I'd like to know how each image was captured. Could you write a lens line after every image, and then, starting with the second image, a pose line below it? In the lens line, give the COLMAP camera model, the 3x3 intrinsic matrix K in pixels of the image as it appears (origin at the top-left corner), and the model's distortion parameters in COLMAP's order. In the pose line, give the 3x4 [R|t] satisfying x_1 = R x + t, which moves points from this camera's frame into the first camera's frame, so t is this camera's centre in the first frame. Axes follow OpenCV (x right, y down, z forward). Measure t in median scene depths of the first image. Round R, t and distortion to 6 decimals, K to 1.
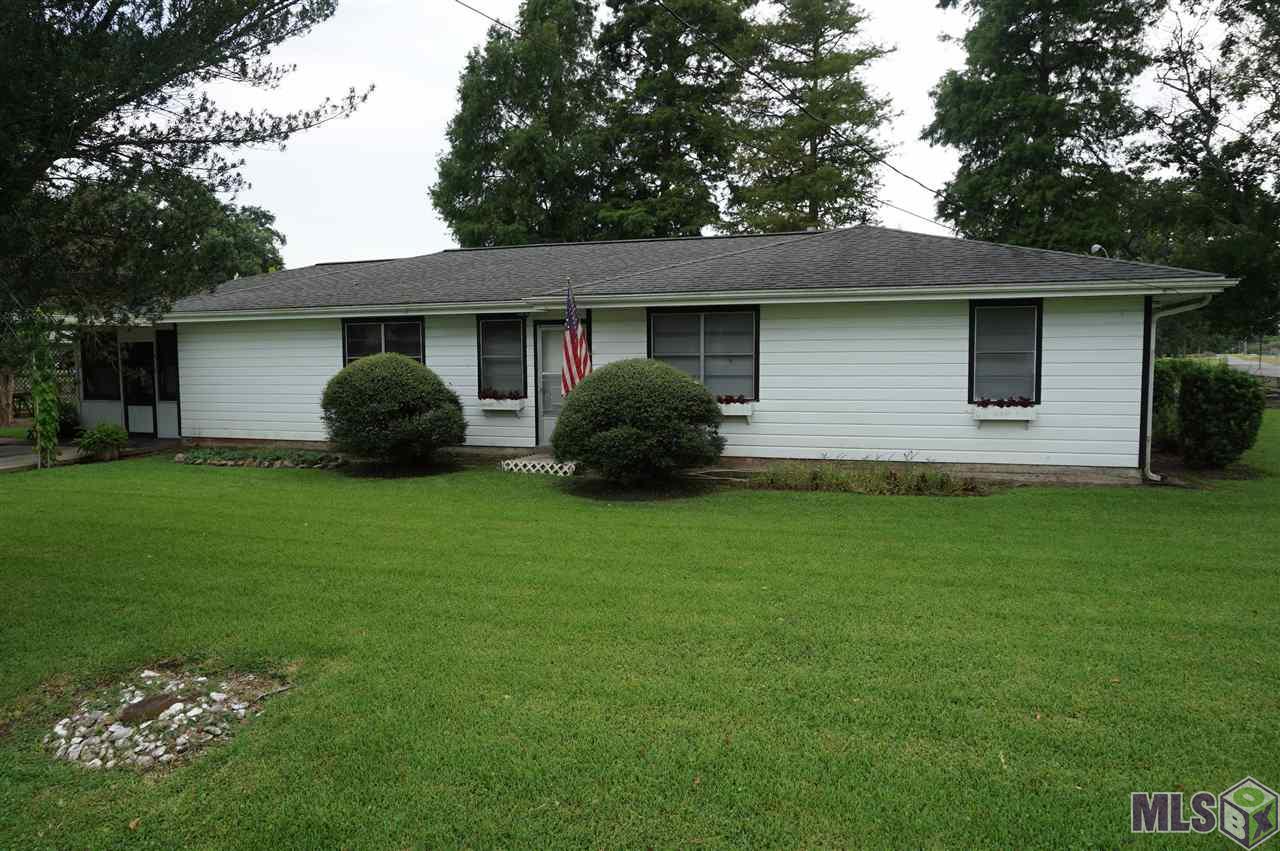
lens RADIAL K [[862.0, 0, 631.8], [0, 862.0, 428.1], [0, 0, 1]] dist [-0.027953, -0.001585]
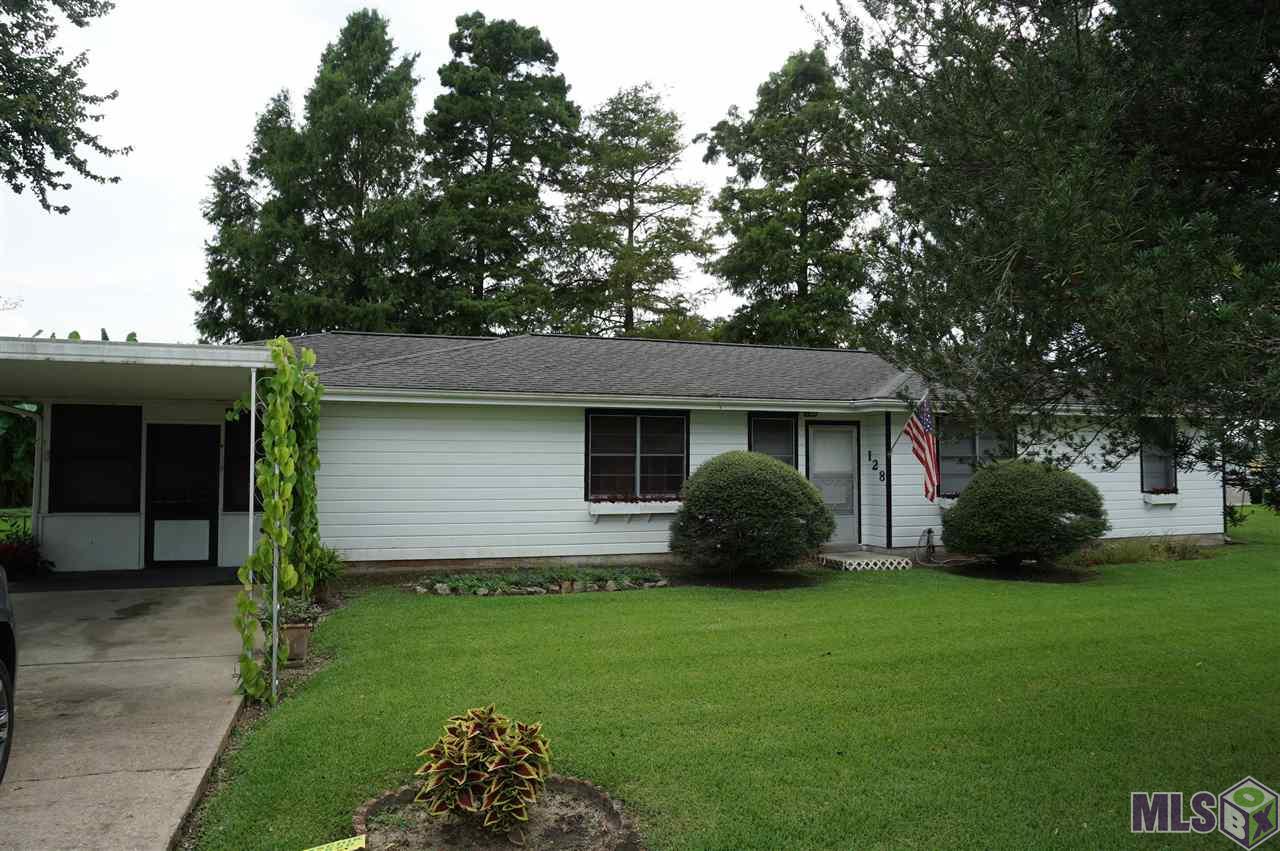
lens RADIAL K [[862.0, 0, 632.7], [0, 862.0, 428.4], [0, 0, 1]] dist [-0.027953, -0.001585]
pose [[0.794581, 0.033409, 0.606238, -0.710039], [0.036973, 0.993969, -0.103236, -0.015398], [-0.606031, 0.104444, 0.788554, 0.257981]]
